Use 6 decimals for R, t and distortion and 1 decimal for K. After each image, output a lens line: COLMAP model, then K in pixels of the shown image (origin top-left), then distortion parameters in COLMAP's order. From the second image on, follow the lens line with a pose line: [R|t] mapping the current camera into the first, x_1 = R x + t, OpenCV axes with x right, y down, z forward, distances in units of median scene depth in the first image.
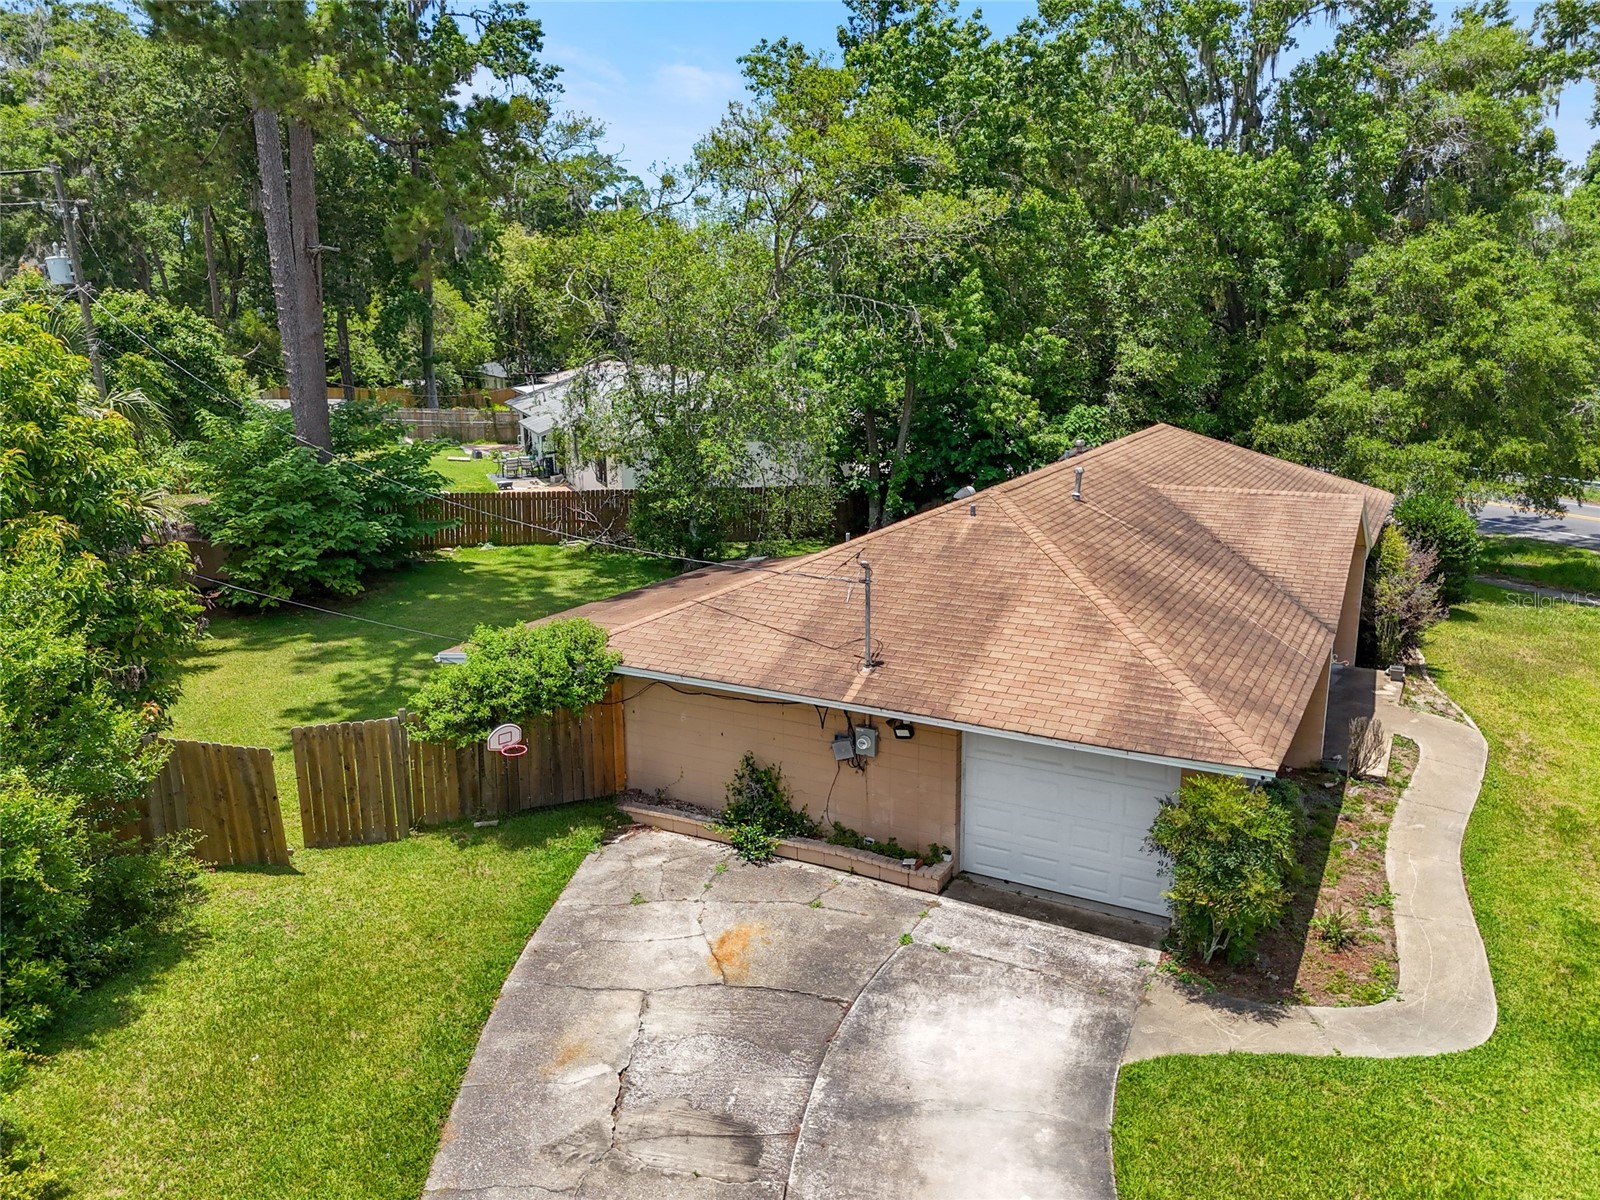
lens RADIAL K [[1178.9, 0, 800.0], [0, 1178.9, 600.0], [0, 0, 1]] dist [0.037083, -0.021869]
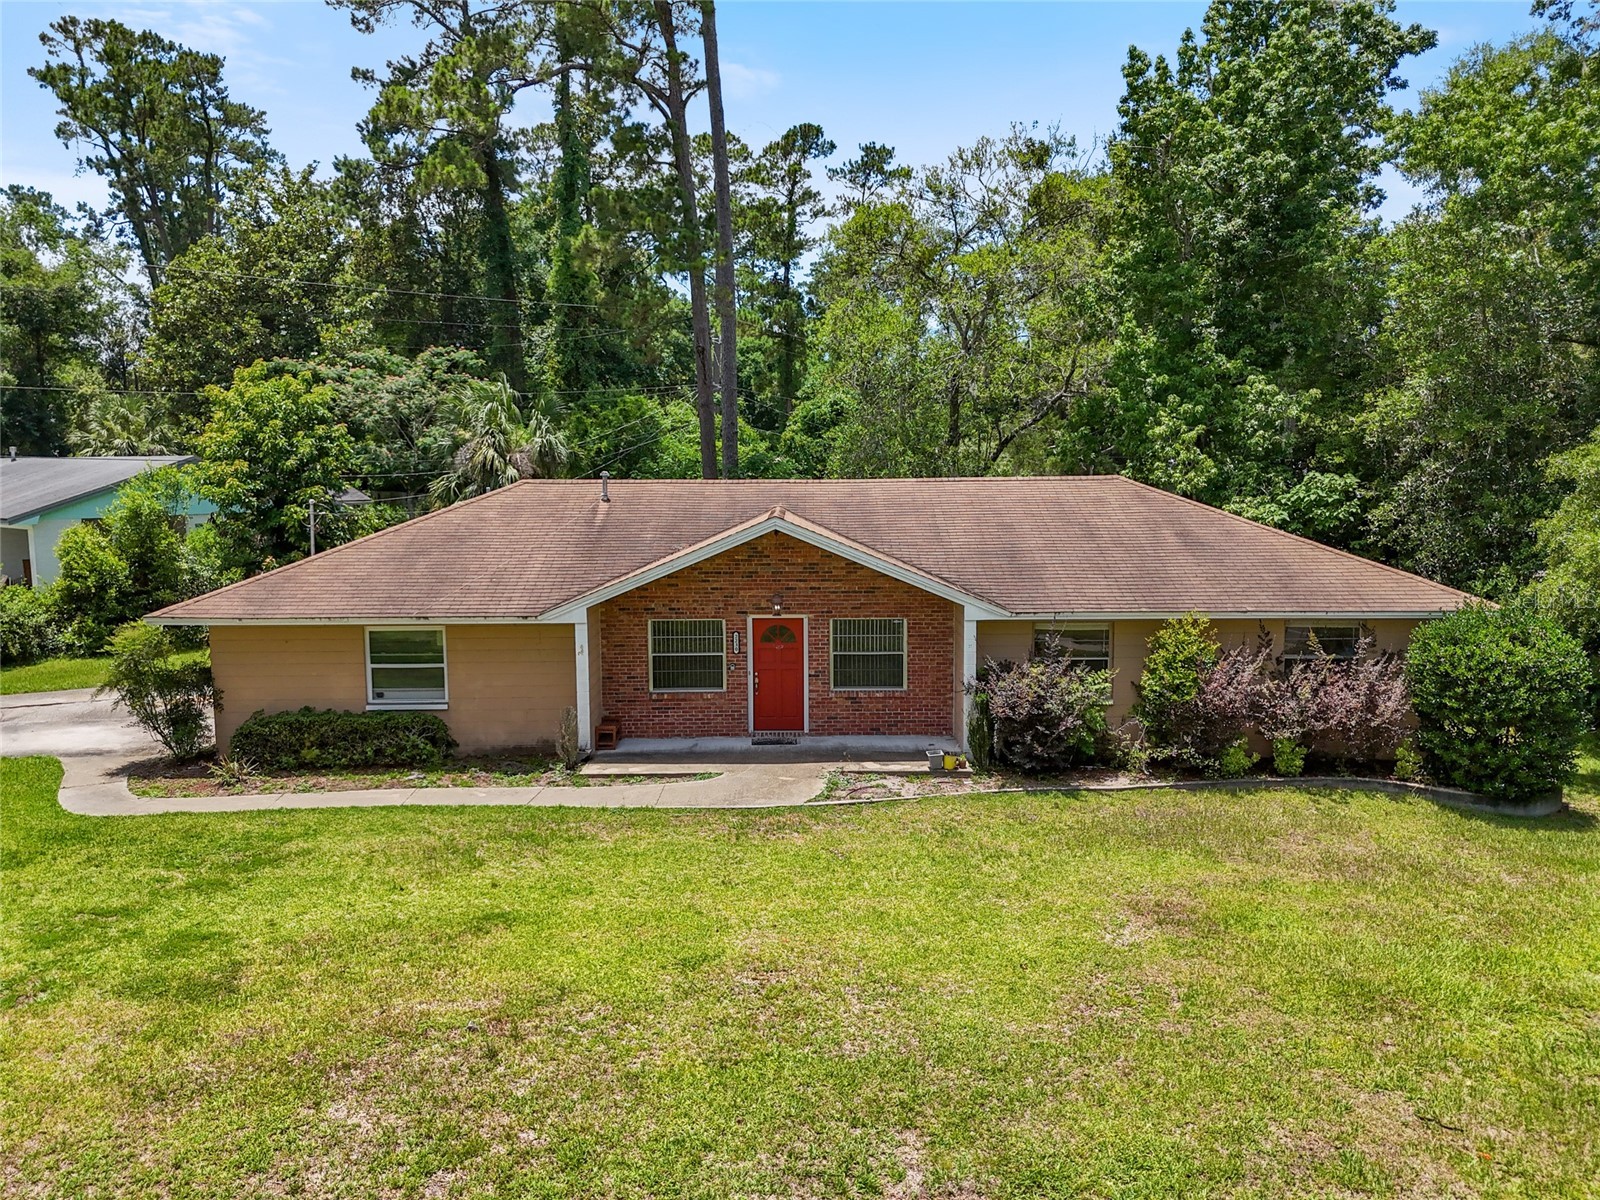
lens RADIAL K [[1178.9, 0, 800.0], [0, 1178.9, 600.0], [0, 0, 1]] dist [0.037083, -0.021869]
pose [[0.482222, 0.109344, -0.869198, 1.254939], [-0.206662, 0.978376, 0.008425, -0.033027], [0.851324, 0.175567, 0.494392, 0.571969]]
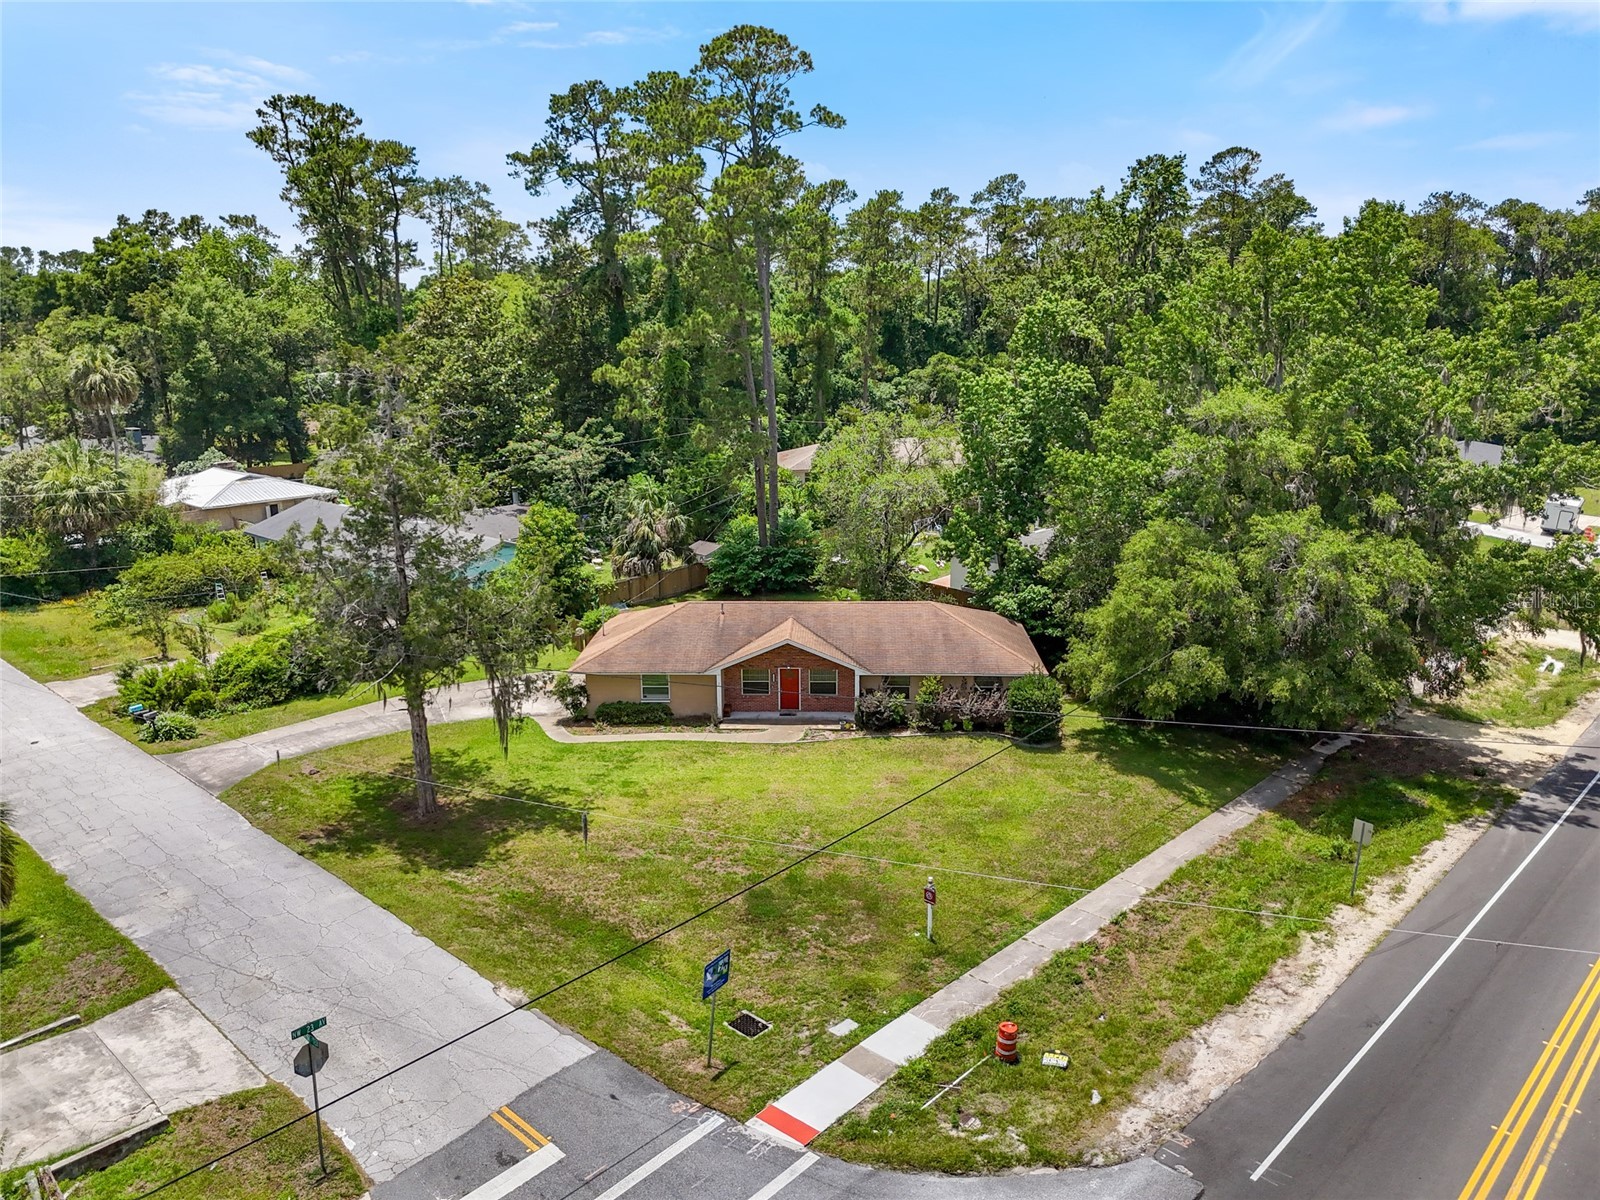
lens RADIAL K [[1178.9, 0, 800.0], [0, 1178.9, 600.0], [0, 0, 1]] dist [0.037083, -0.021869]
pose [[0.444920, 0.222525, -0.867484, 2.632705], [-0.208413, 0.967772, 0.141358, -0.523573], [0.870982, 0.117902, 0.476958, -0.196717]]
